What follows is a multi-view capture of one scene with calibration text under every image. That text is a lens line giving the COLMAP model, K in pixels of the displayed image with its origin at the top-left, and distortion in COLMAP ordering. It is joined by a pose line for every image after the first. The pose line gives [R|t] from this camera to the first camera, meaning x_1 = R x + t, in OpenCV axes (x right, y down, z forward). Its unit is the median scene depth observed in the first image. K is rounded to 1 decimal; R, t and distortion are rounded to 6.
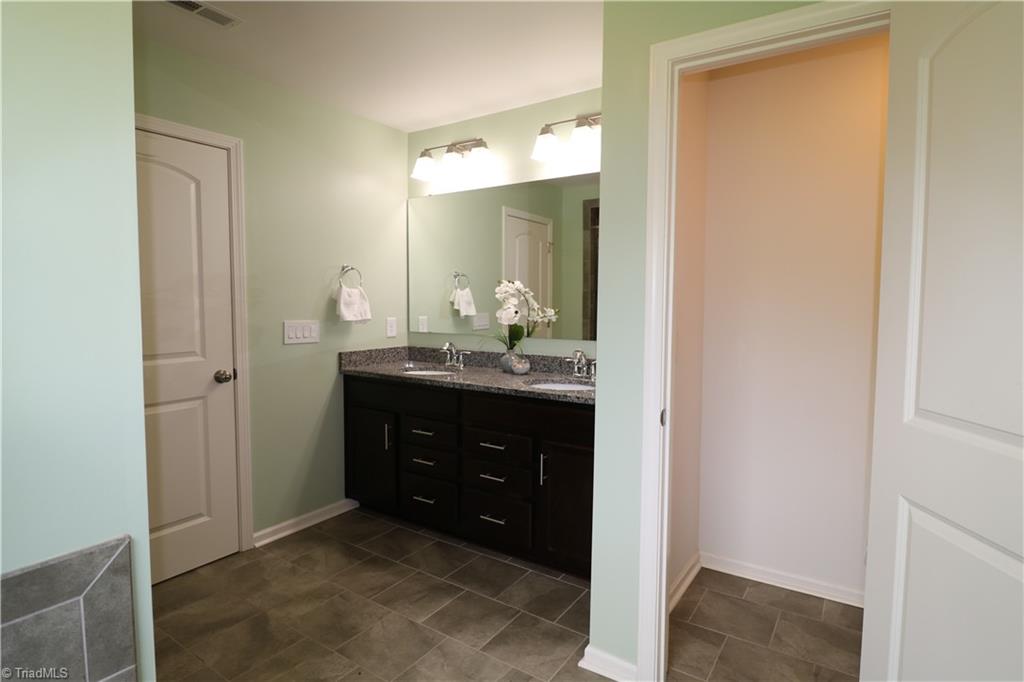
lens RADIAL K [[530.8, 0, 515.3], [0, 530.8, 329.8], [0, 0, 1]] dist [0.002692, -0.014898]
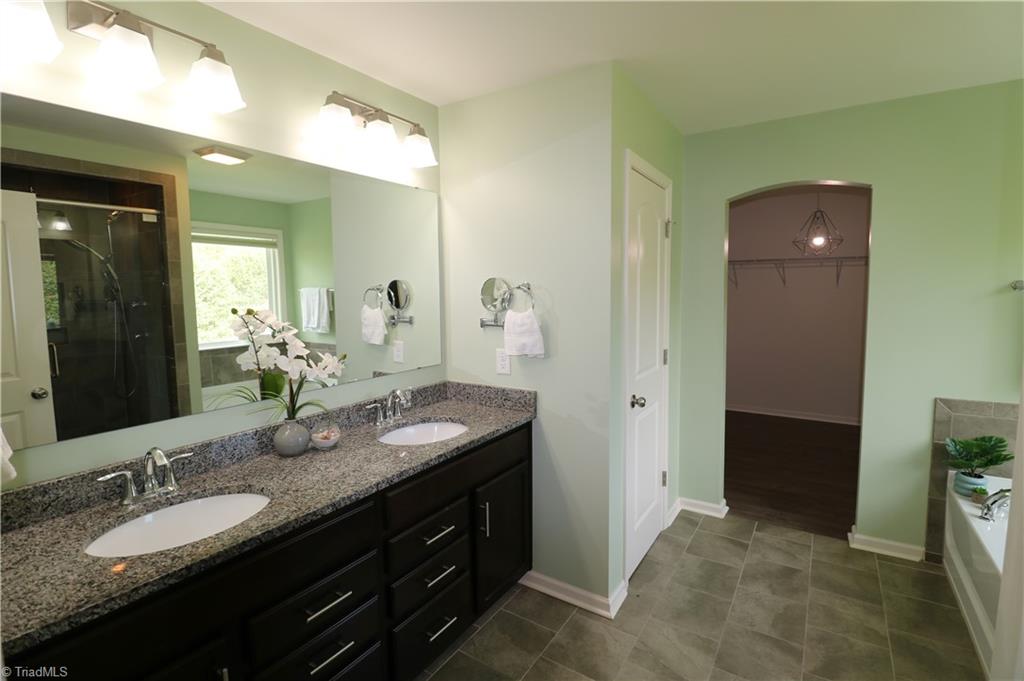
lens RADIAL K [[479.4, 0, 528.1], [0, 479.4, 309.6], [0, 0, 1]] dist [-0.003593, -0.000268]
pose [[-0.035751, -0.047646, 0.998224, -0.607980], [0.063208, 0.996755, 0.049840, -0.108543], [-0.997360, 0.064878, -0.032624, 0.739523]]
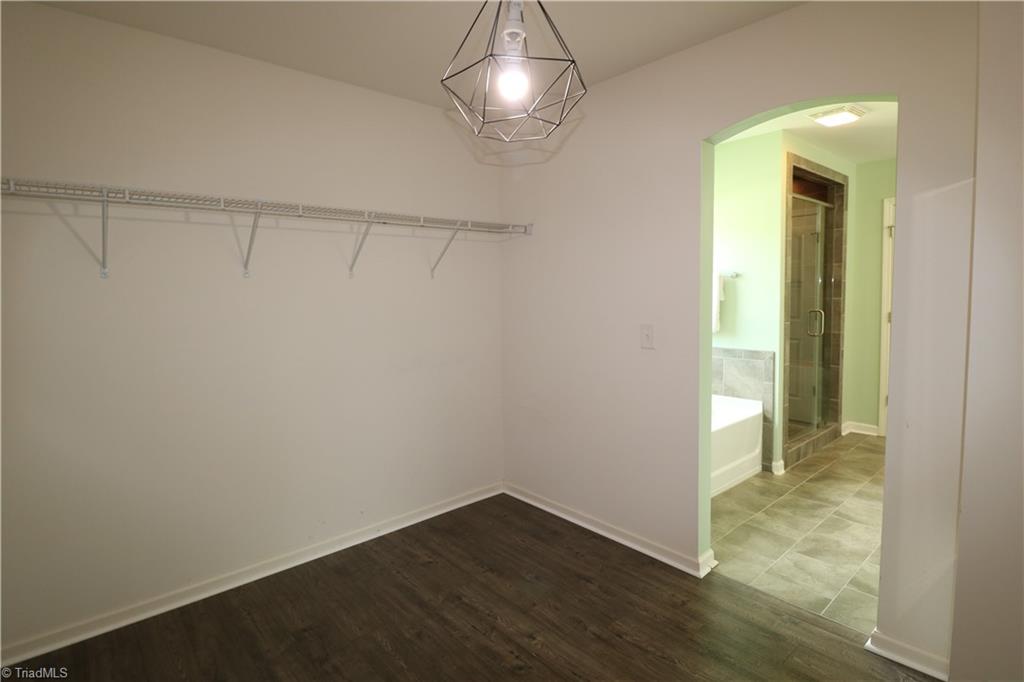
lens RADIAL K [[518.4, 0, 513.0], [0, 518.4, 329.3], [0, 0, 1]] dist [0.001258, -0.013672]
pose [[-0.248630, 0.084130, -0.964938, 1.115001], [-0.030520, 0.995046, 0.094619, -0.032879], [0.968118, 0.052975, -0.244831, -0.001893]]
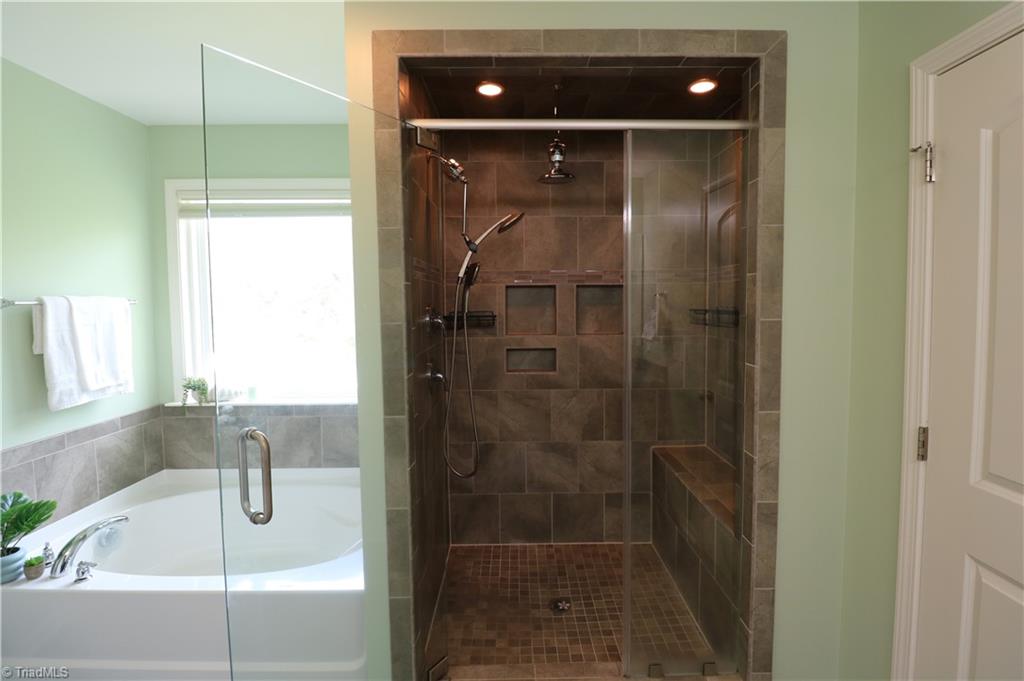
lens RADIAL K [[481.0, 0, 519.9], [0, 481.0, 325.1], [0, 0, 1]] dist [-0.012706, -0.000522]
pose [[-0.823567, 0.042994, -0.565588, -0.072253], [-0.018704, 0.994522, 0.102836, -0.102998], [0.566911, 0.095271, -0.818251, 0.814223]]
